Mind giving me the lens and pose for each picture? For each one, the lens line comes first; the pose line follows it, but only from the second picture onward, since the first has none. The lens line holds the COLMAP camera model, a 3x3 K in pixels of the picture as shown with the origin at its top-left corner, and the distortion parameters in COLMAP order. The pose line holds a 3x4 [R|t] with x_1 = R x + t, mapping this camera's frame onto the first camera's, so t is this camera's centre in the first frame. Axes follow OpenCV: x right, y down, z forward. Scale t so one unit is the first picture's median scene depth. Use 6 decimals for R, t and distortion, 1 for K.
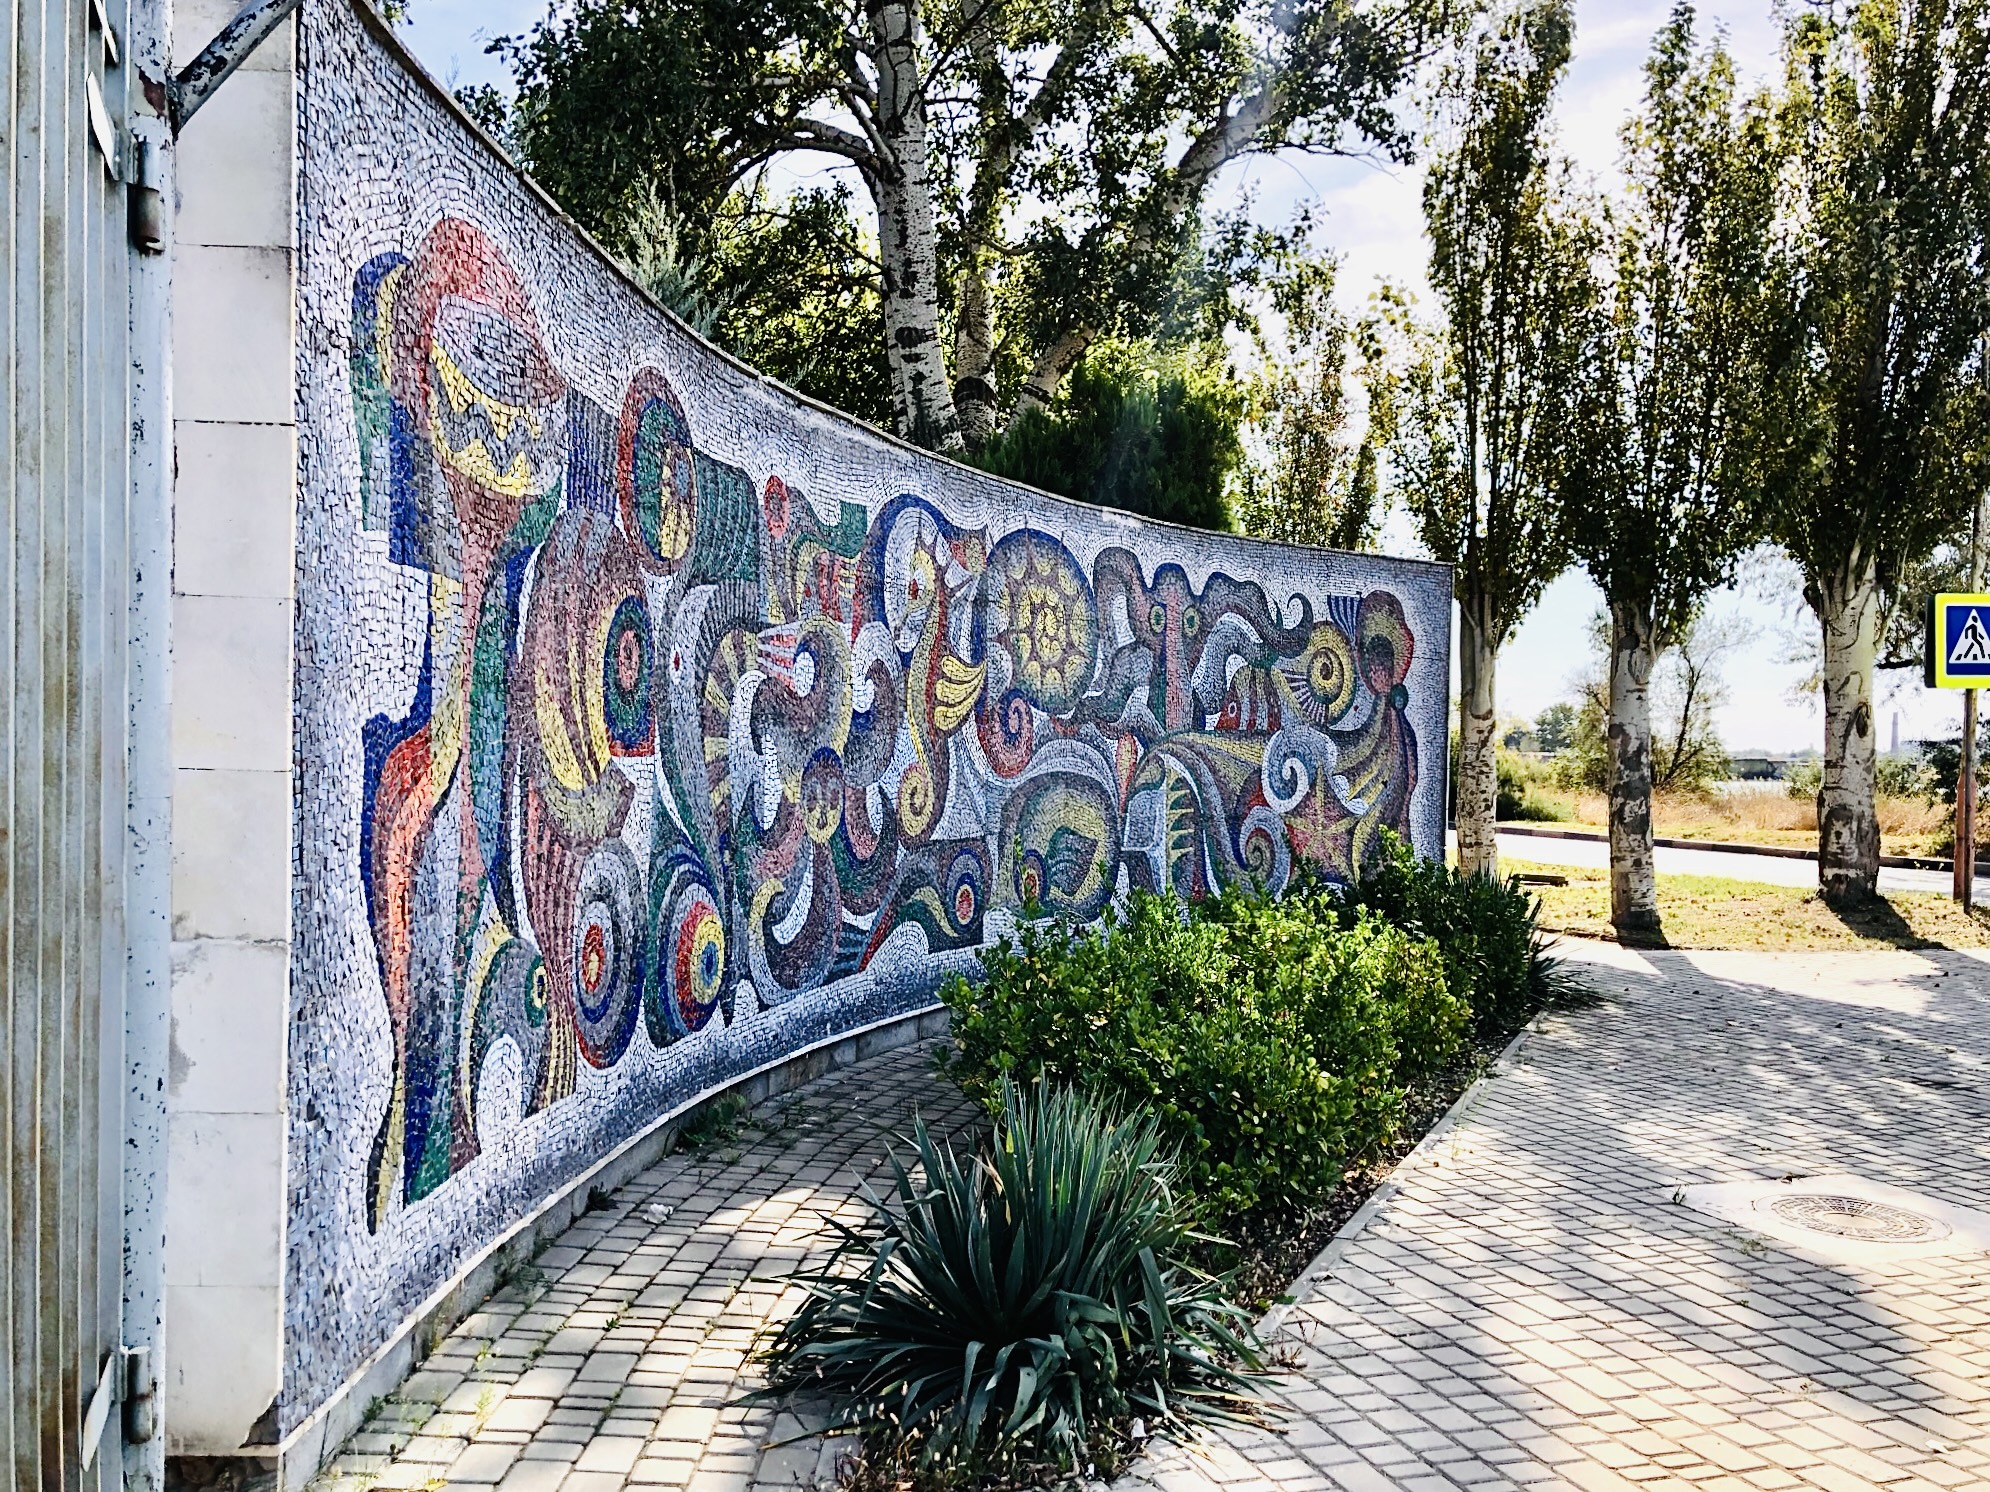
lens RADIAL K [[1648.3, 0, 990.1], [0, 1648.3, 834.3], [0, 0, 1]] dist [0.000335, -0.006271]
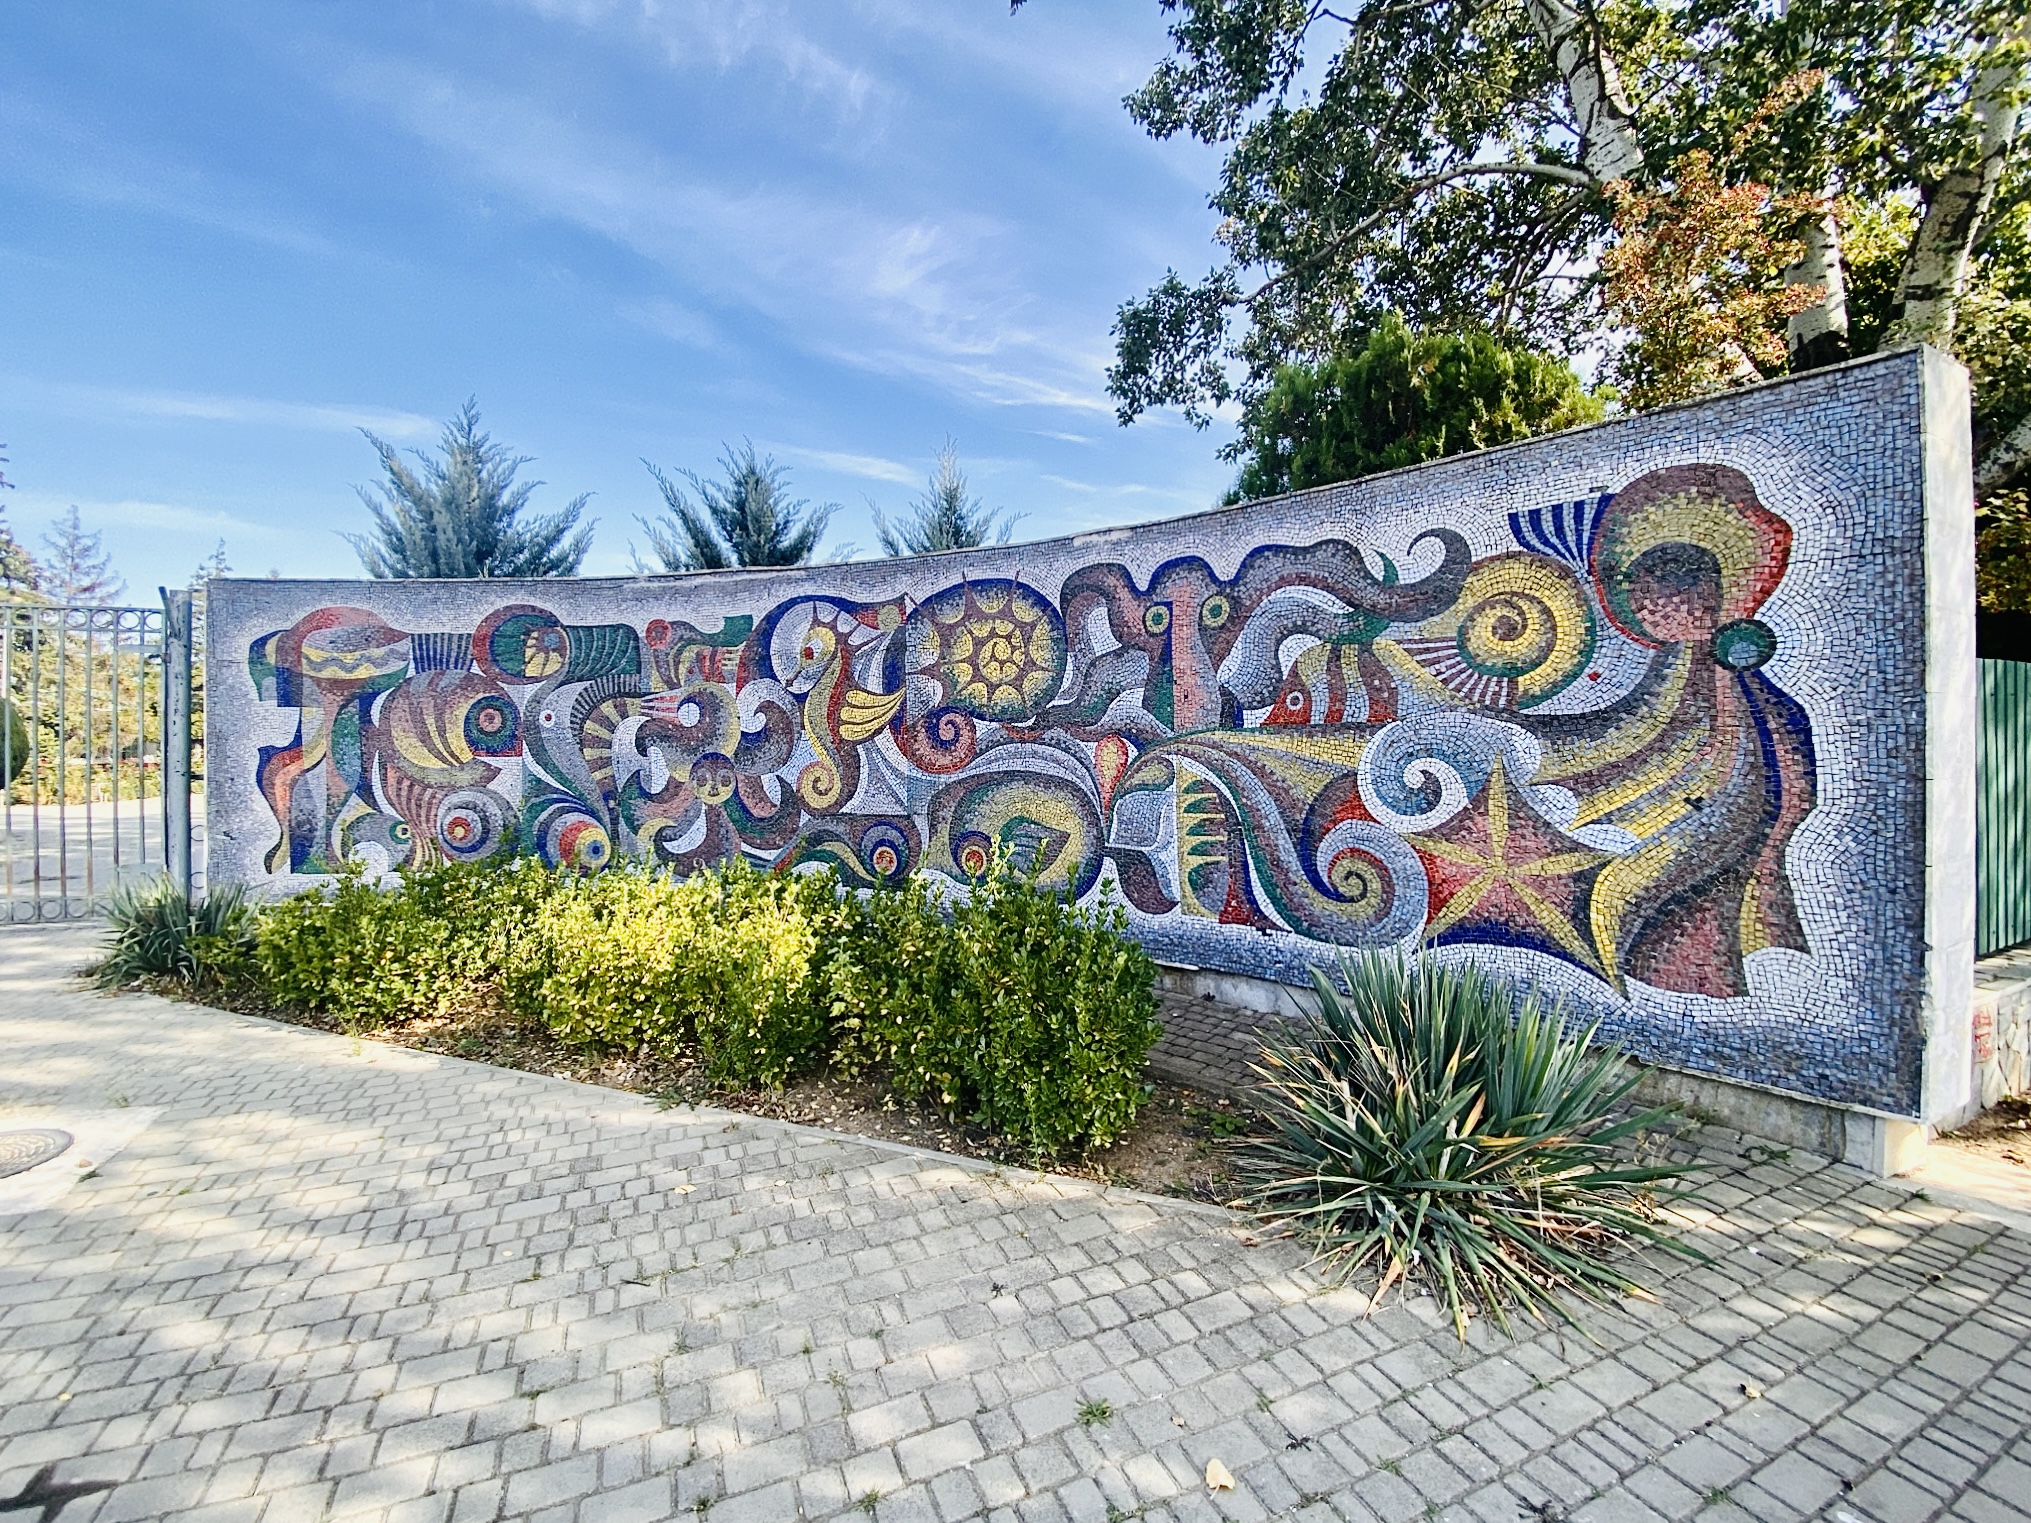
lens RADIAL K [[815.7, 0, 1035.5], [0, 815.7, 761.6], [0, 0, 1]] dist [0.029866, -0.030015]
pose [[0.083466, -0.008146, -0.996477, 0.893080], [-0.053060, 0.998512, -0.012607, -0.052863], [0.995097, 0.053925, 0.082910, 1.352773]]
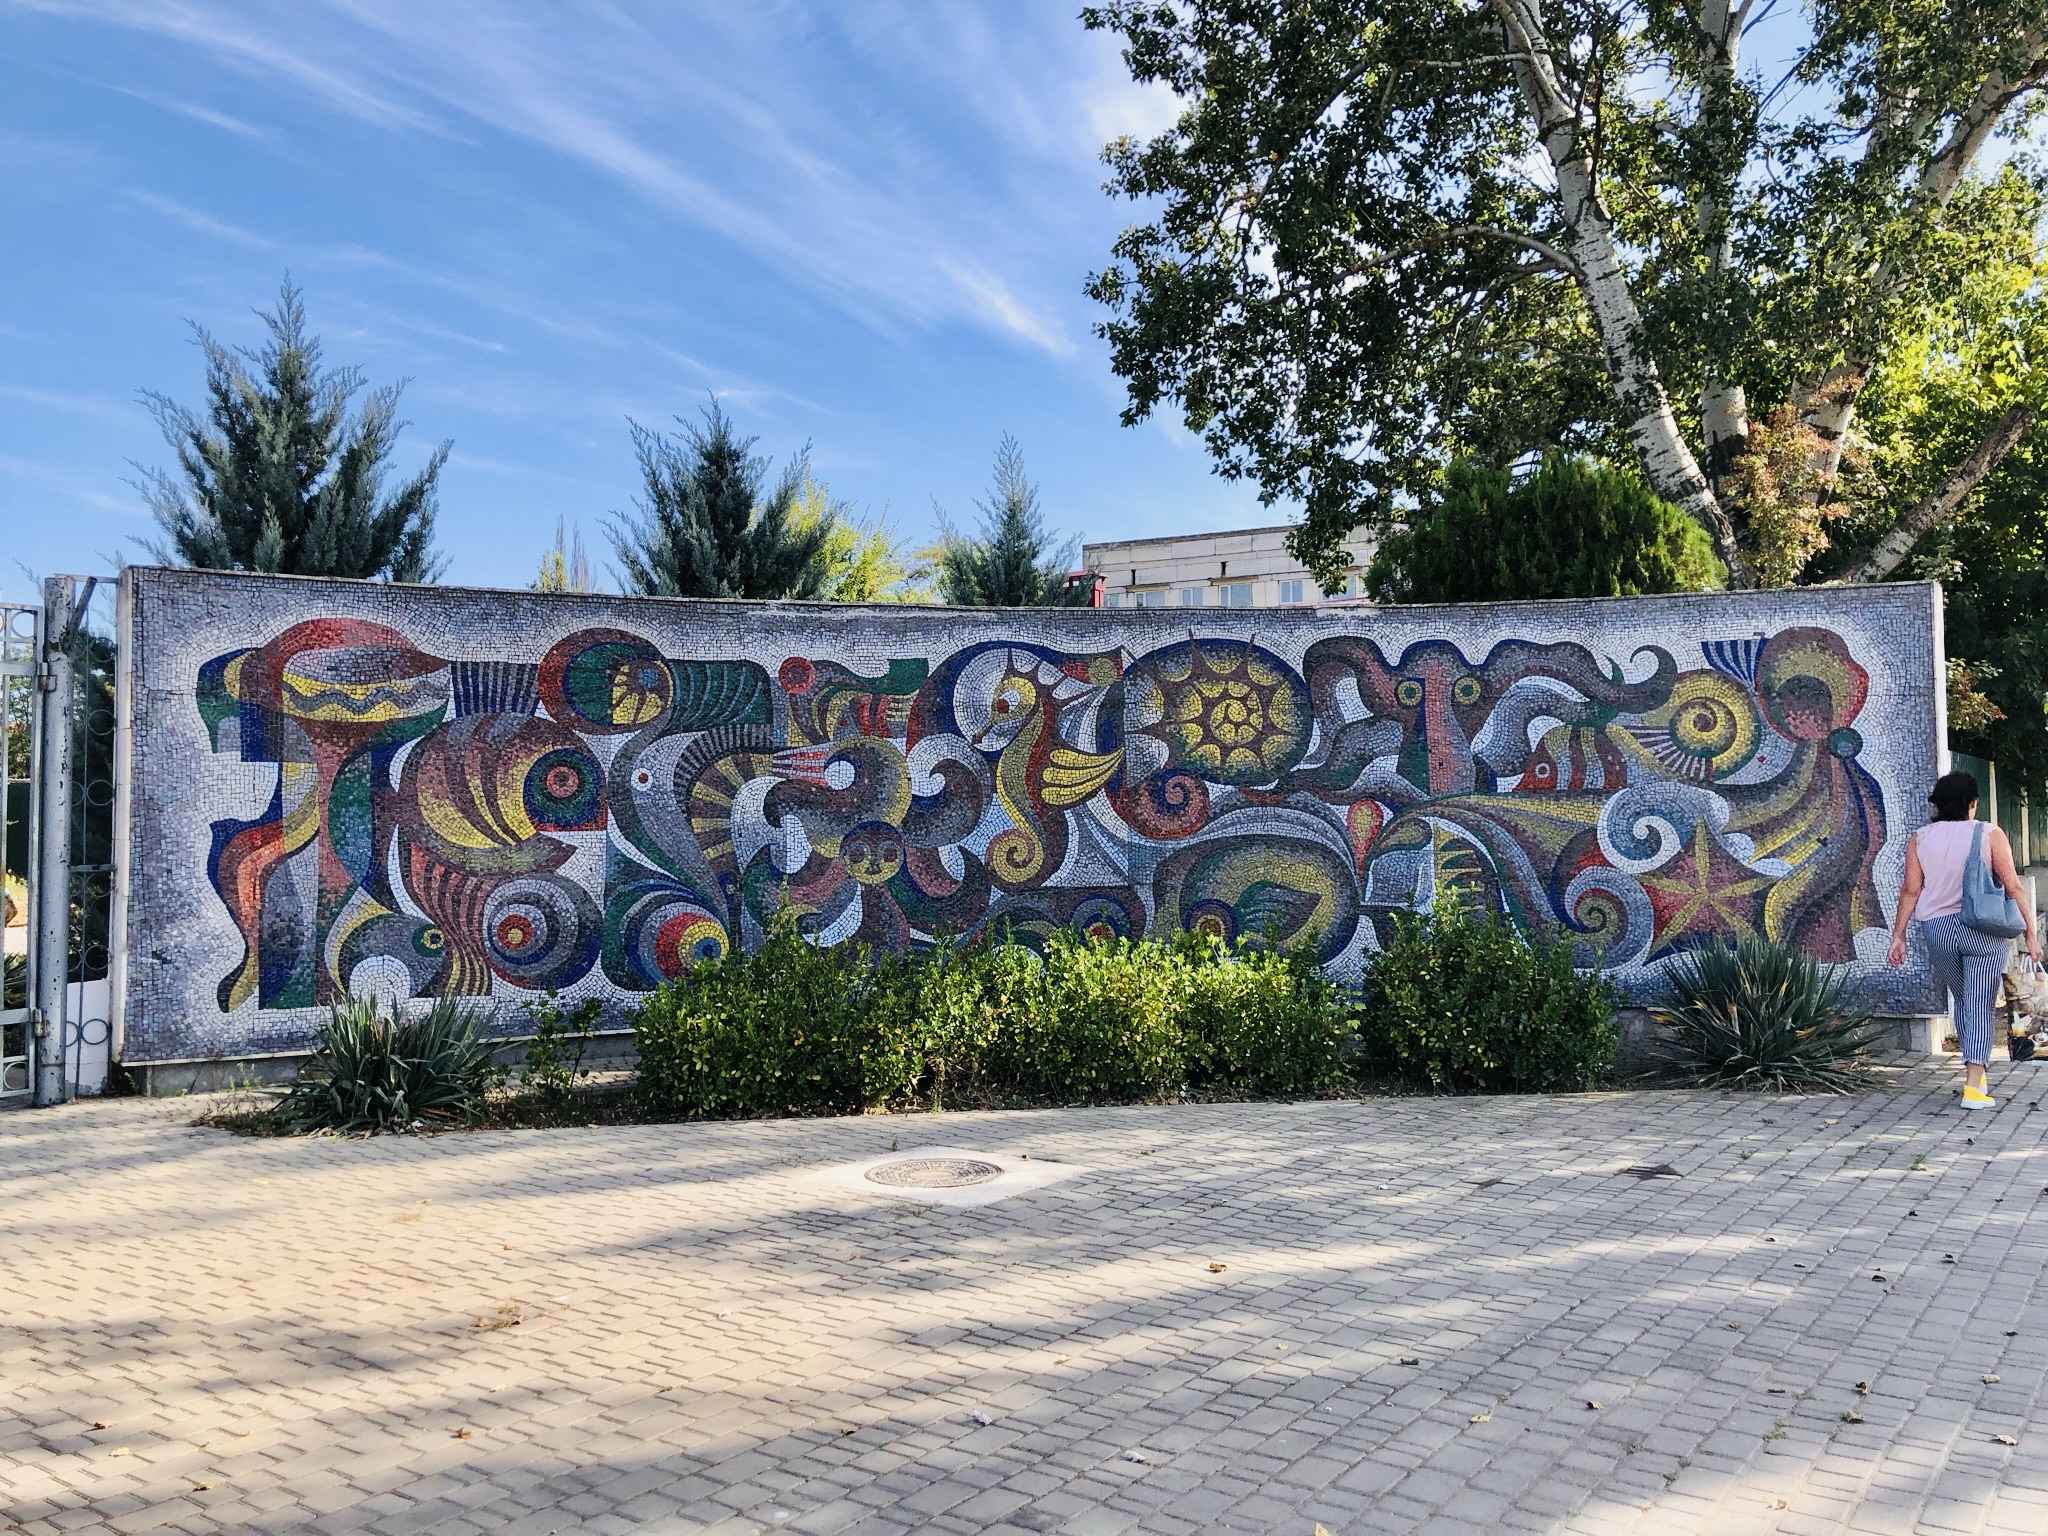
lens RADIAL K [[1654.7, 0, 1026.6], [0, 1654.7, 749.7], [0, 0, 1]] dist [0.001635, -0.010343]
pose [[0.561050, -0.058306, -0.825726, 1.315842], [-0.022550, 0.996070, -0.085656, 0.009922], [0.827475, 0.066677, 0.557530, 0.272015]]
